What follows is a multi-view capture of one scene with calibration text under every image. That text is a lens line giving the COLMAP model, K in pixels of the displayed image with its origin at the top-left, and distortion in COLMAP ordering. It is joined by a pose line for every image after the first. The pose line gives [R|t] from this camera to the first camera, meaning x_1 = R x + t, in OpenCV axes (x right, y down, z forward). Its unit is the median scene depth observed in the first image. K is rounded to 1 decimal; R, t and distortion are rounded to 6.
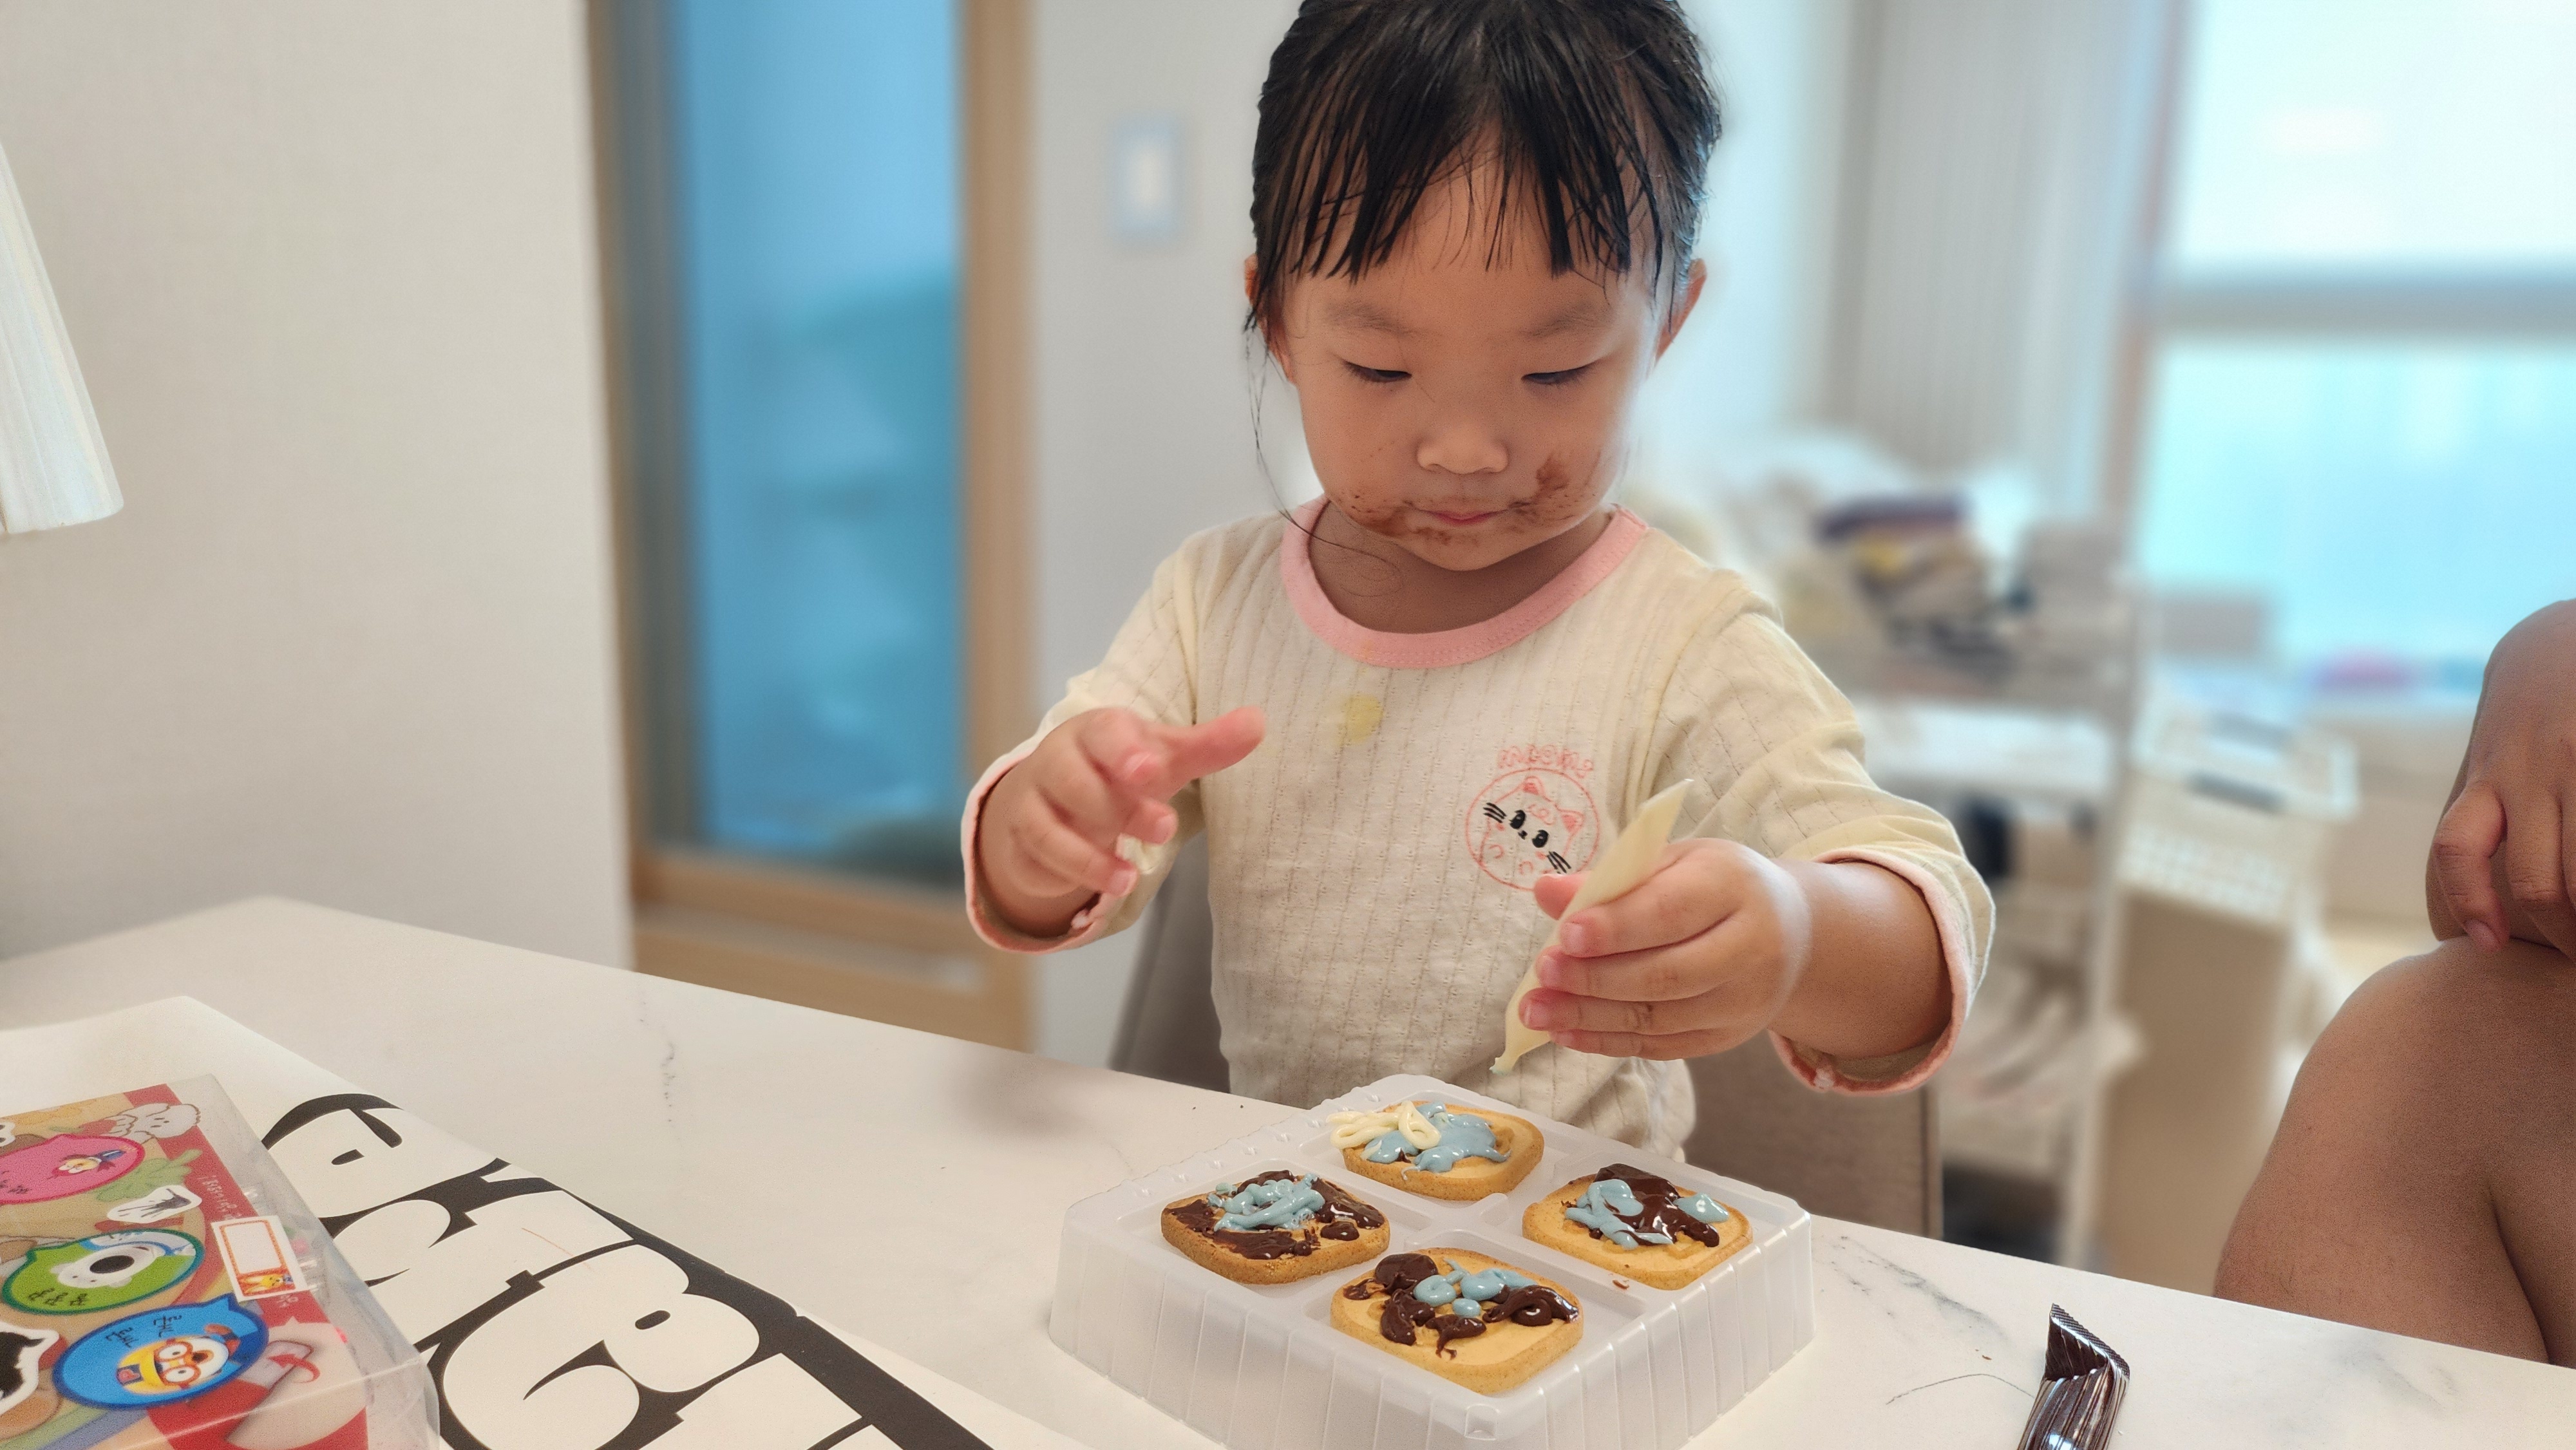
lens RADIAL K [[1828.3, 0, 1319.0], [0, 1828.3, 726.5], [0, 0, 1]] dist [0.038005, -0.061098]
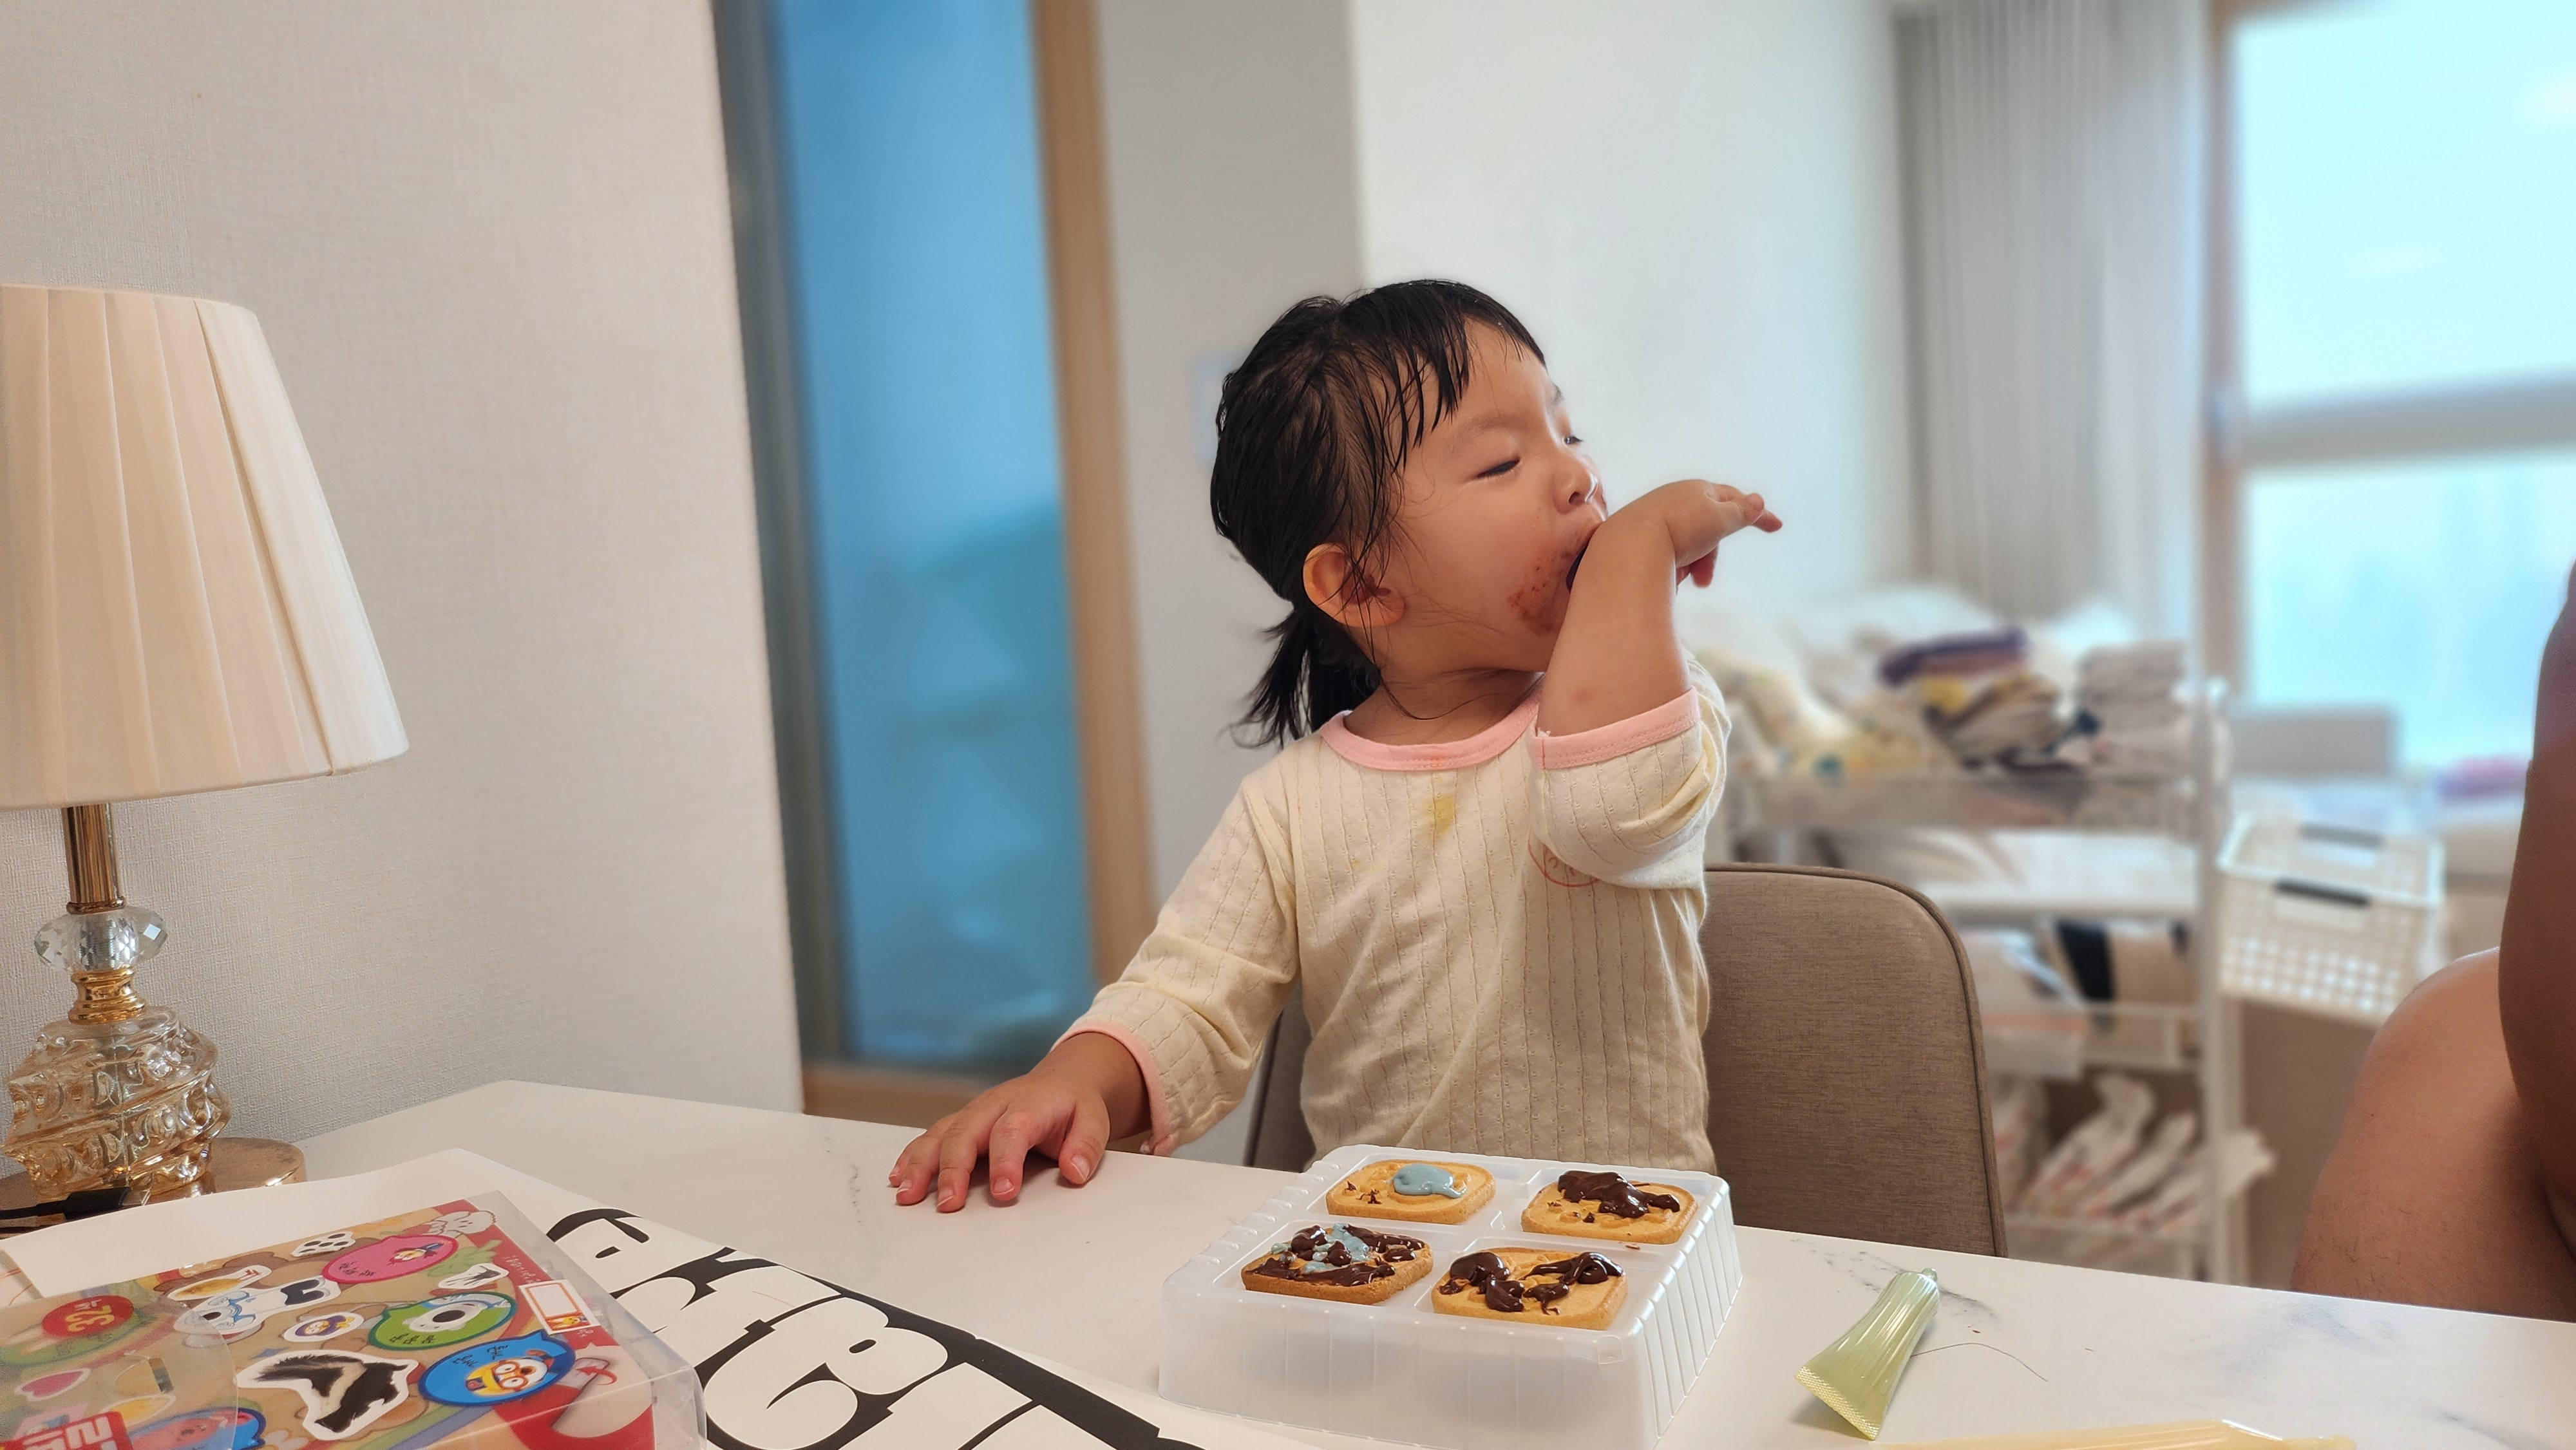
lens RADIAL K [[1827.8, 0, 1280.7], [0, 1827.8, 698.7], [0, 0, 1]] dist [0.038895, -0.066430]
pose [[0.993612, -0.080012, -0.079579, 0.048816], [0.069480, 0.989429, -0.127291, 0.063155], [0.088923, 0.120949, 0.988668, -0.238633]]
